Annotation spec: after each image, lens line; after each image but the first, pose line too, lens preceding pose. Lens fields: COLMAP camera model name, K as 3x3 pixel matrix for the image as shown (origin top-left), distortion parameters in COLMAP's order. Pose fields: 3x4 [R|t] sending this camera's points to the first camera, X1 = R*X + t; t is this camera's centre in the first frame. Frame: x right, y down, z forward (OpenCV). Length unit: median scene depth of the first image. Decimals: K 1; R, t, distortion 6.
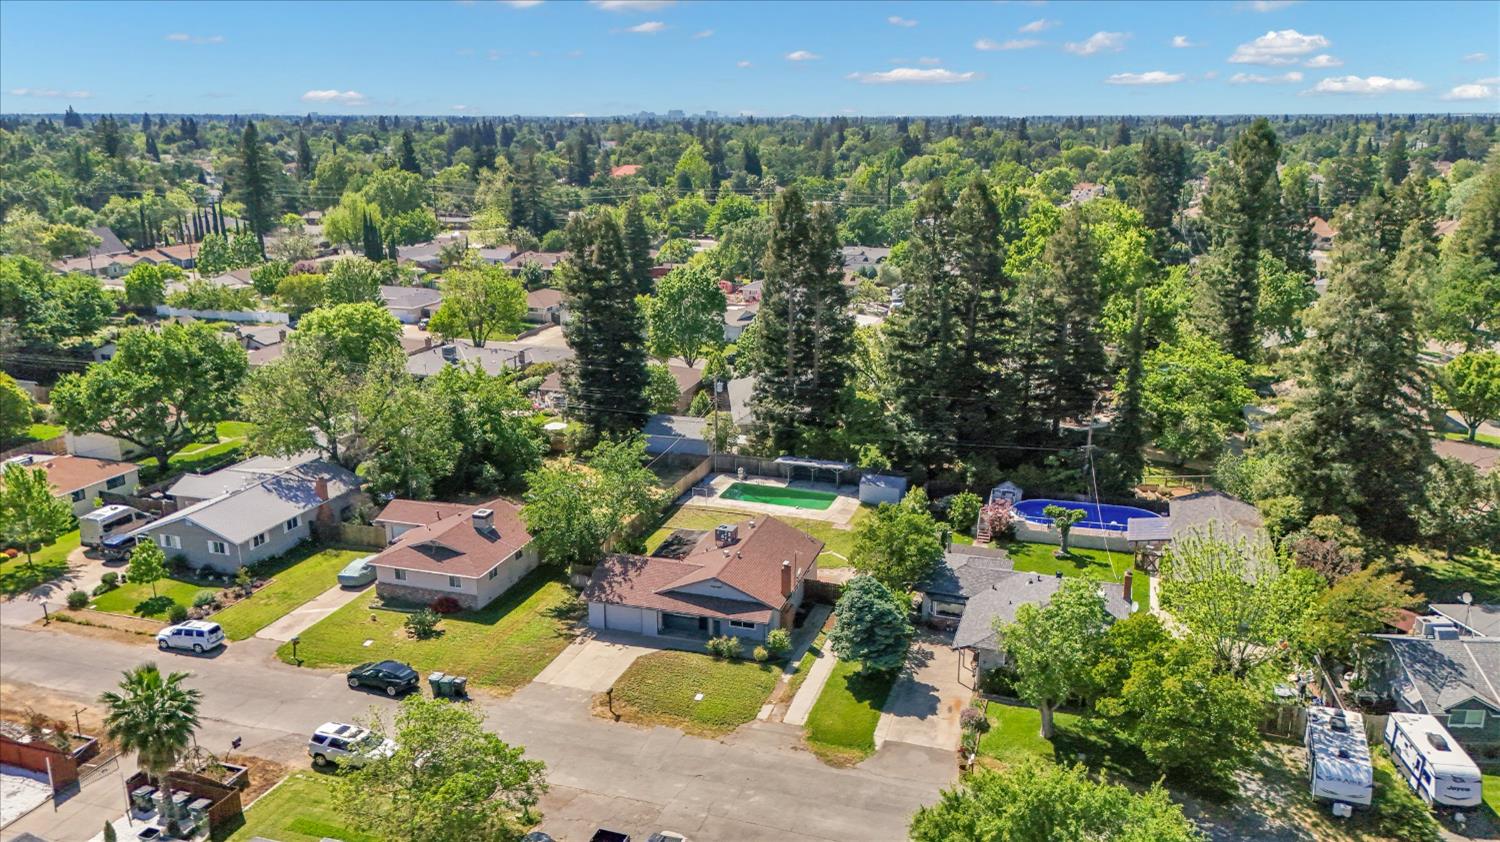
lens RADIAL K [[1109.3, 0, 750.0], [0, 1109.3, 421.0], [0, 0, 1]] dist [0.068261, -0.001963]
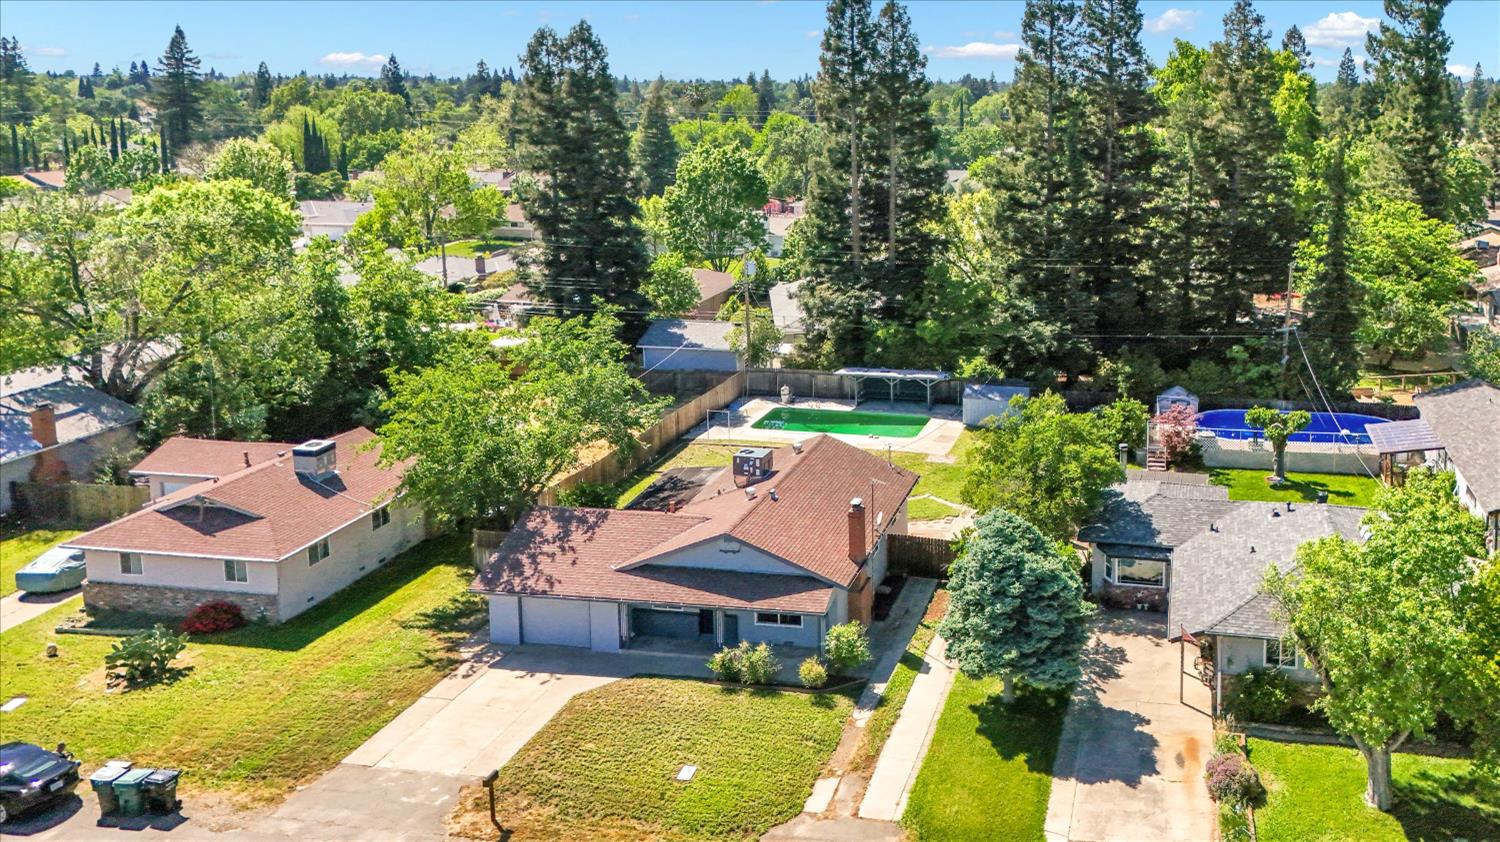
lens RADIAL K [[1185.7, 0, 968.4], [0, 1185.7, 240.8], [0, 0, 1]] dist [0.025938, -0.003271]
pose [[0.990863, -0.016672, 0.133834, 0.009283], [0.034582, 0.990561, -0.132639, 0.071640], [-0.130360, 0.136055, 0.982087, 0.349916]]
